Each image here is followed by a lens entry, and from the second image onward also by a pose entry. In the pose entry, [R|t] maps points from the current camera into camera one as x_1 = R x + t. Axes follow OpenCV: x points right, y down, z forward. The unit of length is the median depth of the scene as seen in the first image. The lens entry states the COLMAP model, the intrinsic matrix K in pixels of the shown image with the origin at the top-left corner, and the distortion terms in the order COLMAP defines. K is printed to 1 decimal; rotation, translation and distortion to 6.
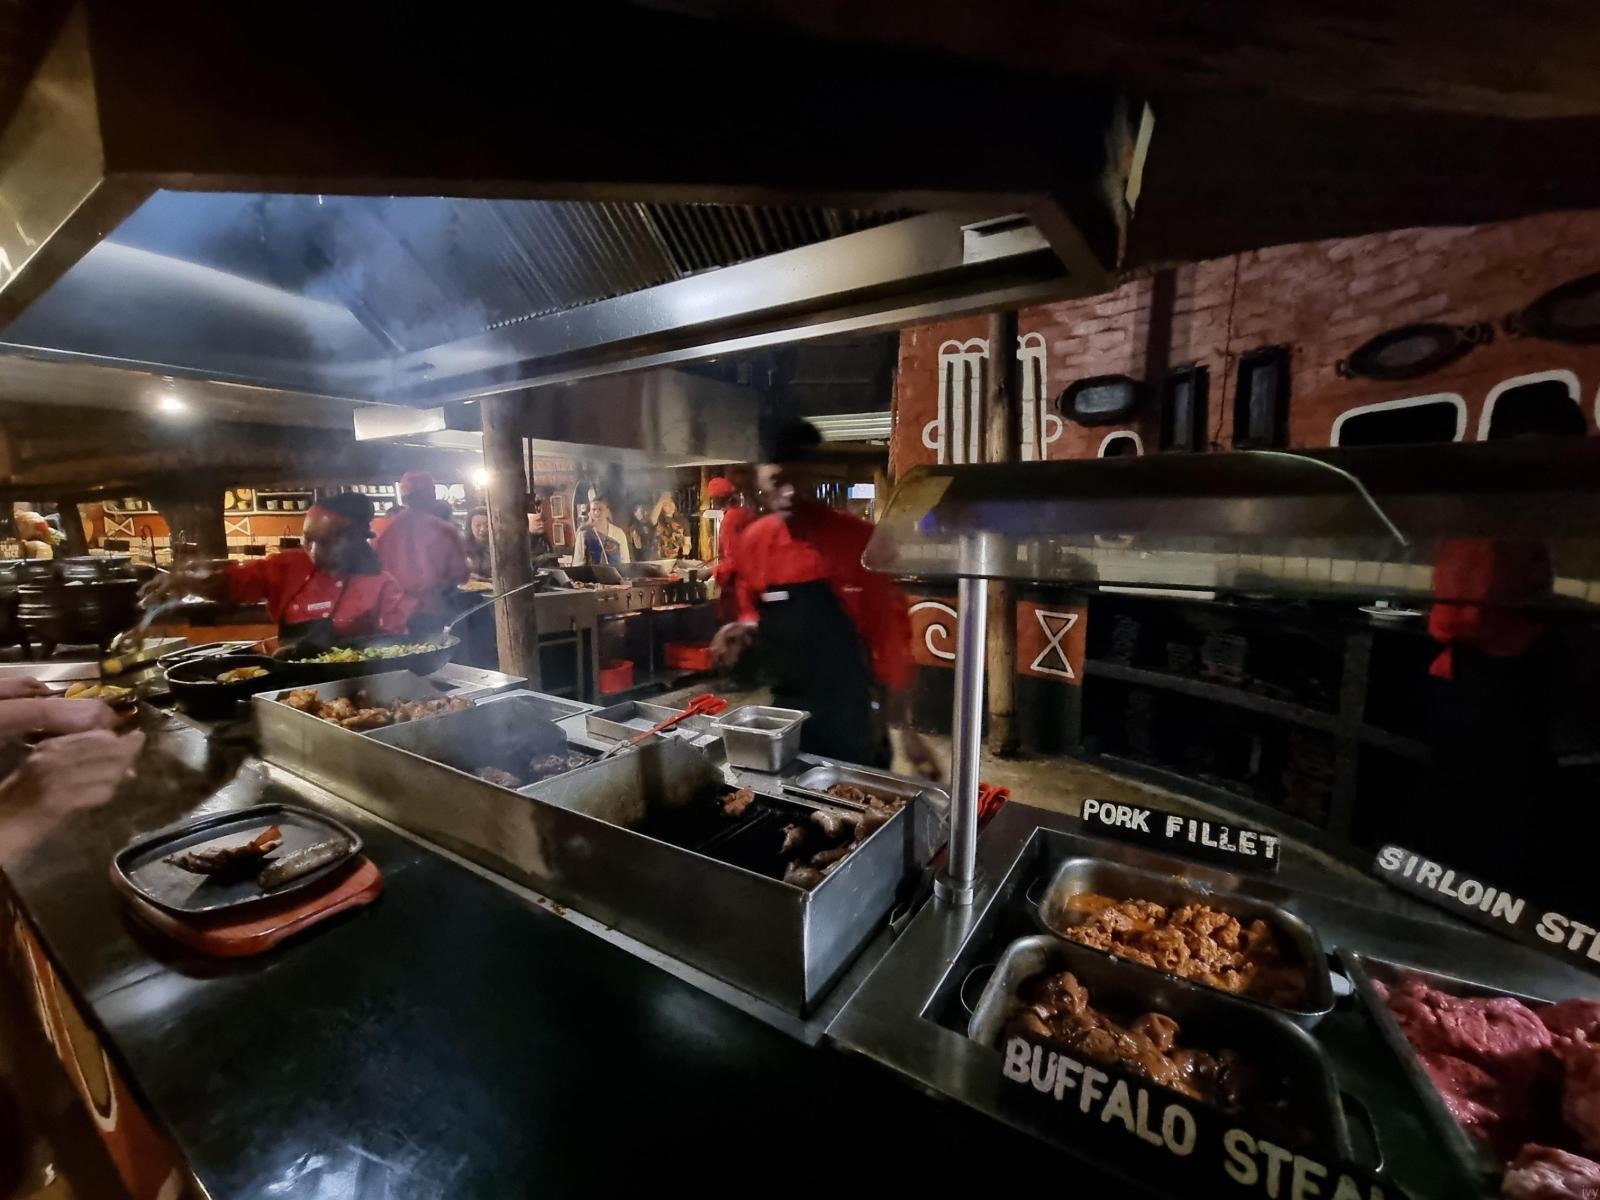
lens RADIAL K [[654.3, 0, 799.3], [0, 654.3, 598.2], [0, 0, 1]] dist [0.002761, -0.002653]
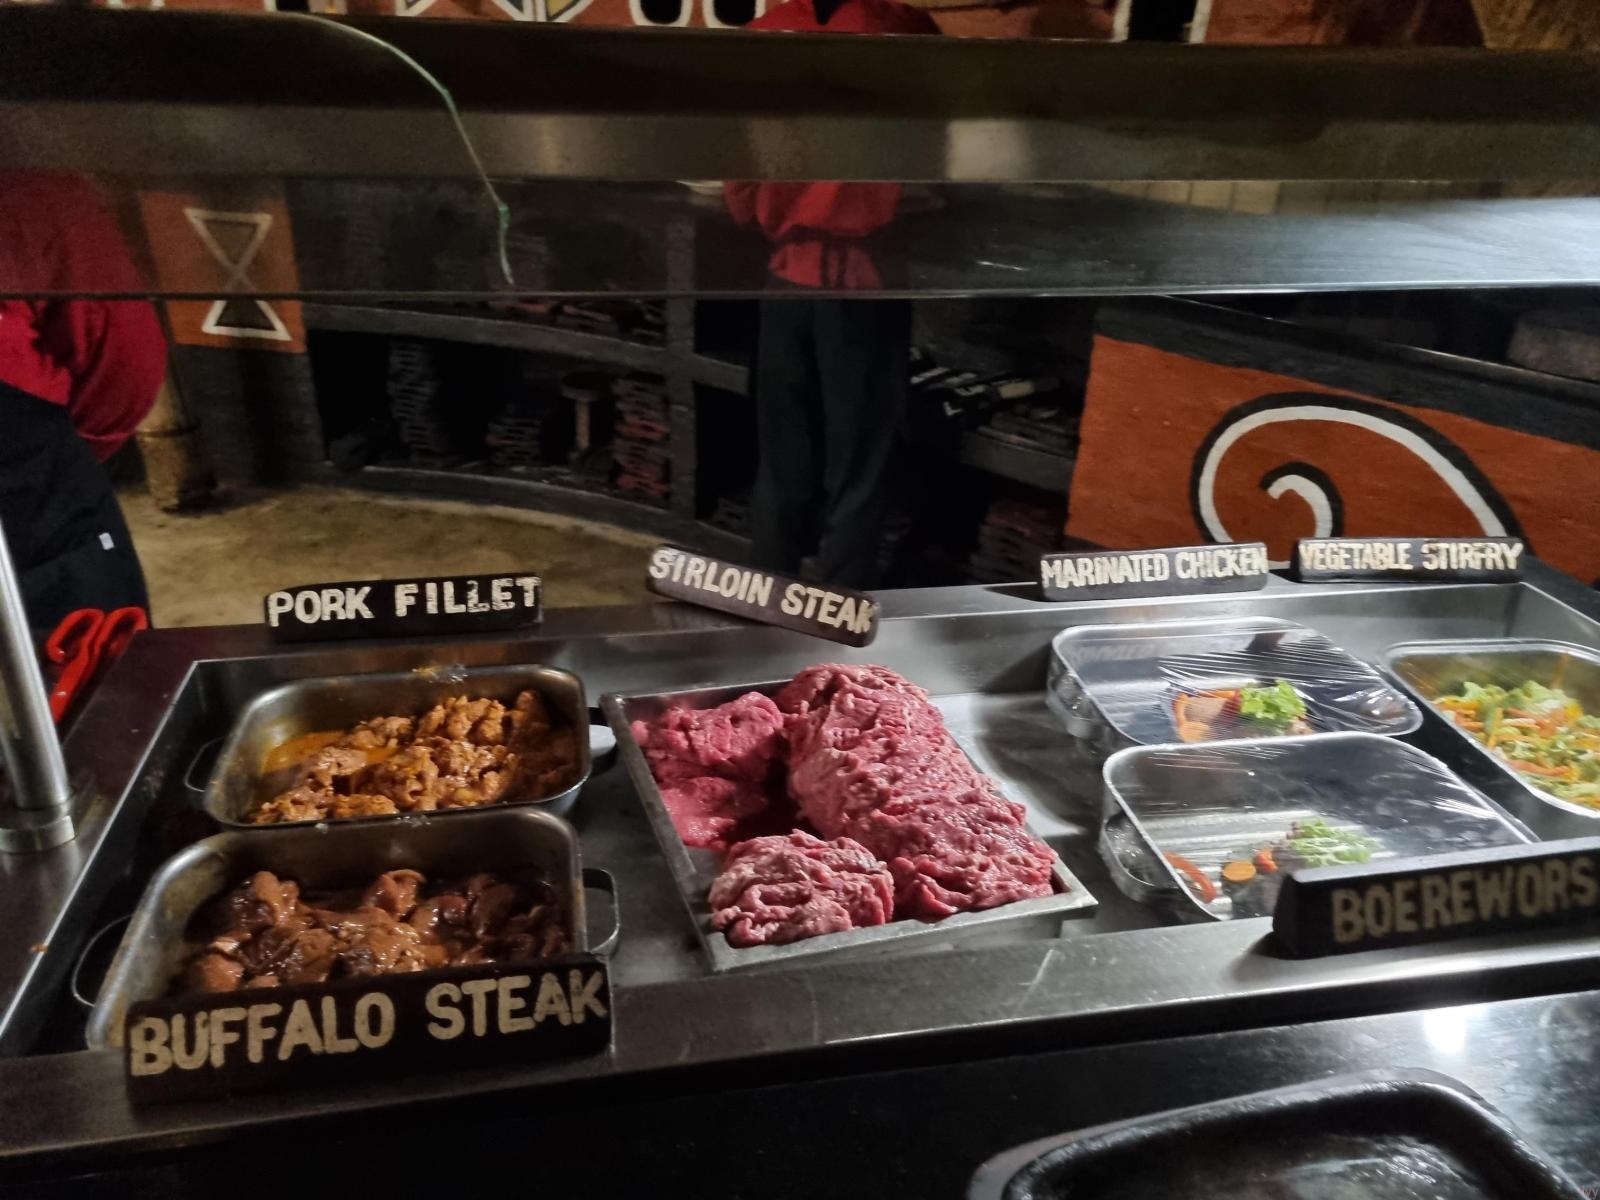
lens RADIAL K [[1222.6, 0, 793.7], [0, 1222.6, 597.2], [0, 0, 1]] dist [0.052072, -0.005117]
pose [[0.724866, -0.282376, 0.628358, 0.096718], [0.055249, 0.933022, 0.355553, -0.078465], [-0.686671, -0.223012, 0.691917, -0.131032]]
